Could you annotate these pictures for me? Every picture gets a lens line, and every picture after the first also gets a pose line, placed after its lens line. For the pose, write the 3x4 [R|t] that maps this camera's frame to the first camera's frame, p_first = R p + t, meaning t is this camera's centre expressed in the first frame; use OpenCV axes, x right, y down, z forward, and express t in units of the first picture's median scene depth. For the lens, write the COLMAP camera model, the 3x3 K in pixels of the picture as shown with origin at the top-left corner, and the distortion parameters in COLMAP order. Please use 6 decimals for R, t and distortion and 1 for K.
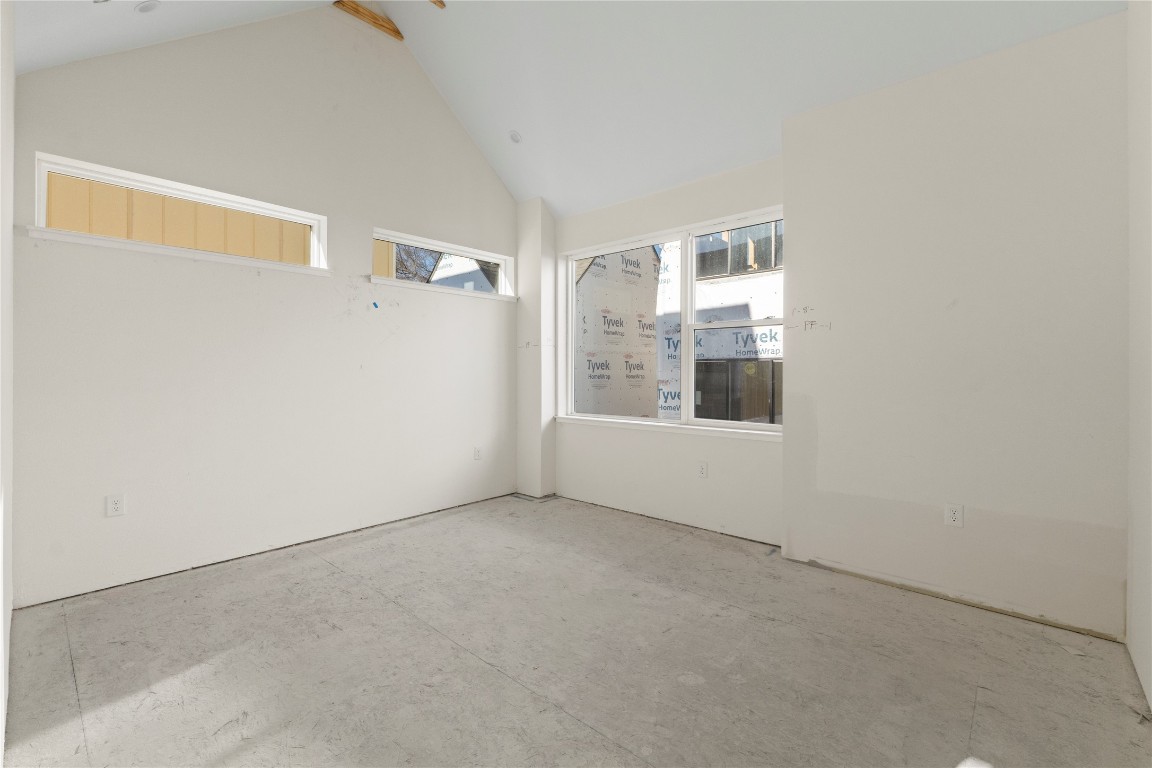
lens RADIAL K [[497.6, 0, 577.1], [0, 497.6, 376.0], [0, 0, 1]] dist [-0.001074, -0.000191]
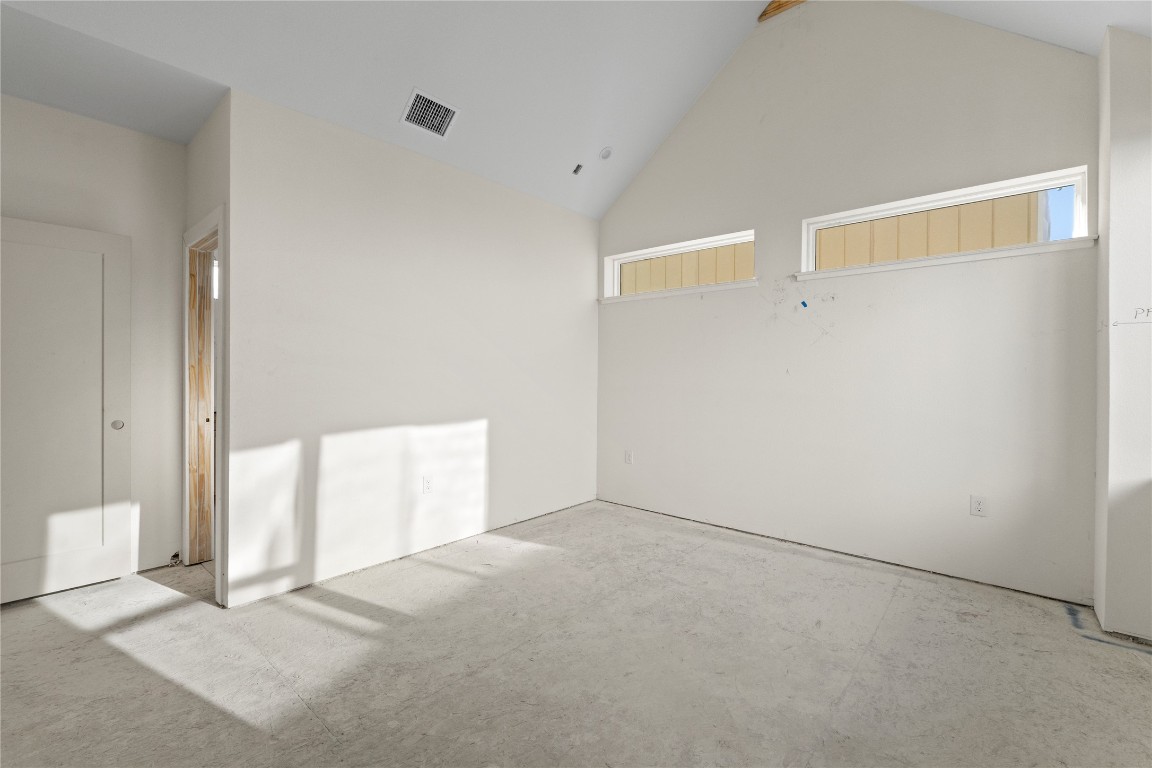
lens RADIAL K [[497.6, 0, 577.4], [0, 497.6, 379.3], [0, 0, 1]] dist [-0.001074, -0.000191]
pose [[0.015342, 0.009056, -0.999841, 0.596232], [-0.013259, 0.999873, 0.008853, -0.007259], [0.999794, 0.013121, 0.015460, 0.668380]]
